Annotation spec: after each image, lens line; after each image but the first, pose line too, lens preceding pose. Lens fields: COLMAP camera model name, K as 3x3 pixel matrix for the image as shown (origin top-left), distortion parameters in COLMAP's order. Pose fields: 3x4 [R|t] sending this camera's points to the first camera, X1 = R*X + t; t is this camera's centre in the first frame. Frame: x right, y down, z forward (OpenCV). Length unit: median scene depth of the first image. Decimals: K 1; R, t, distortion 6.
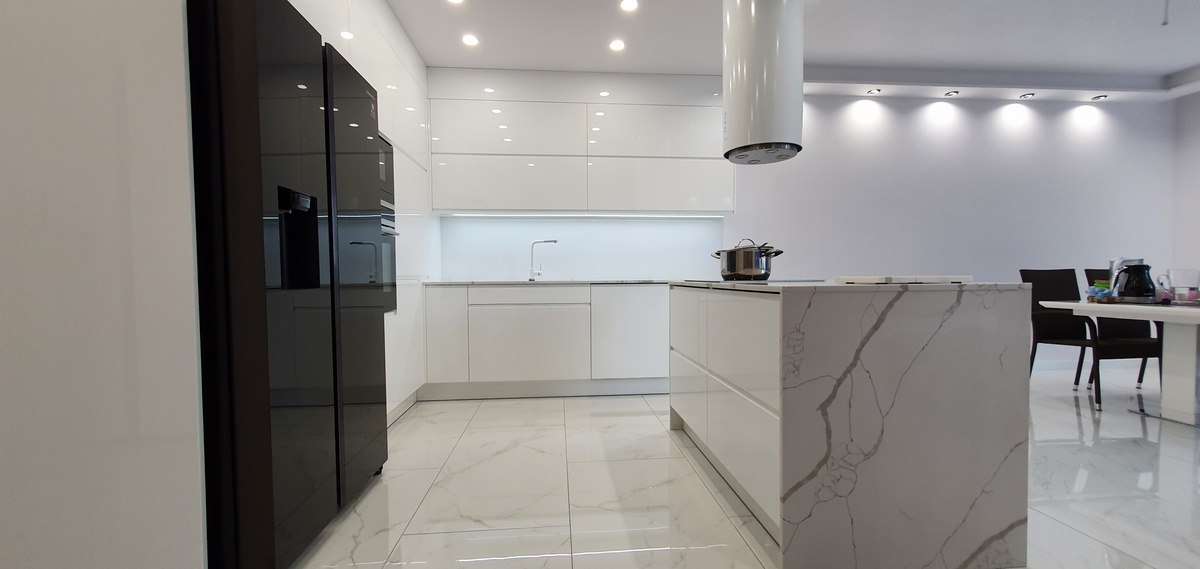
lens RADIAL K [[482.9, 0, 603.2], [0, 482.9, 292.8], [0, 0, 1]] dist [0.004538, 0.000026]
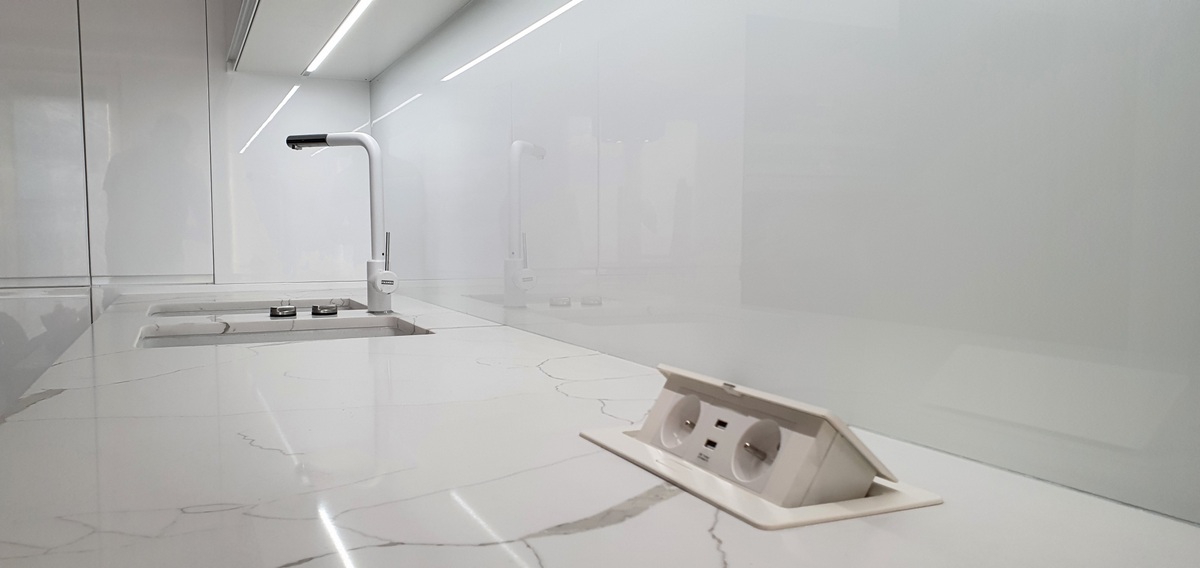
lens RADIAL K [[937.2, 0, 599.6], [0, 937.2, 311.8], [0, 0, 1]] dist [0.016270, 0.000352]
pose [[0.317904, 0.086182, -0.944198, 0.677092], [-0.035215, 0.996246, 0.079076, -0.149112], [0.947469, 0.008111, 0.319745, 2.229257]]
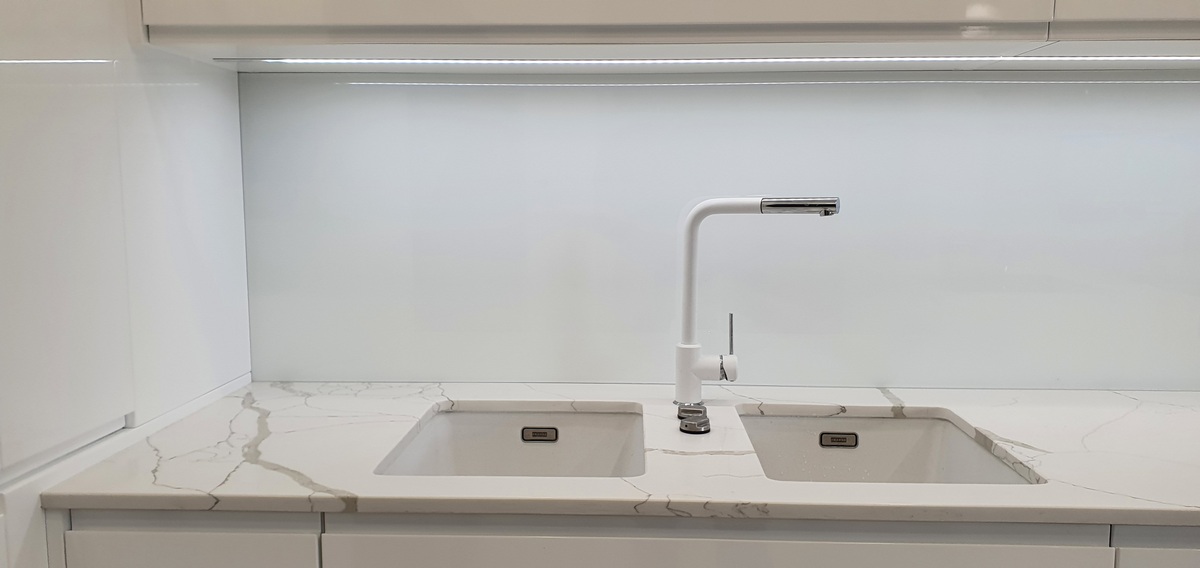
lens RADIAL K [[937.1, 0, 593.8], [0, 937.1, 282.1], [0, 0, 1]] dist [0.116830, -0.186818]
pose [[0.989701, 0.018328, -0.141973, -0.306026], [-0.008838, 0.997701, 0.067188, -0.231832], [0.142878, -0.065241, 0.987588, 1.452782]]
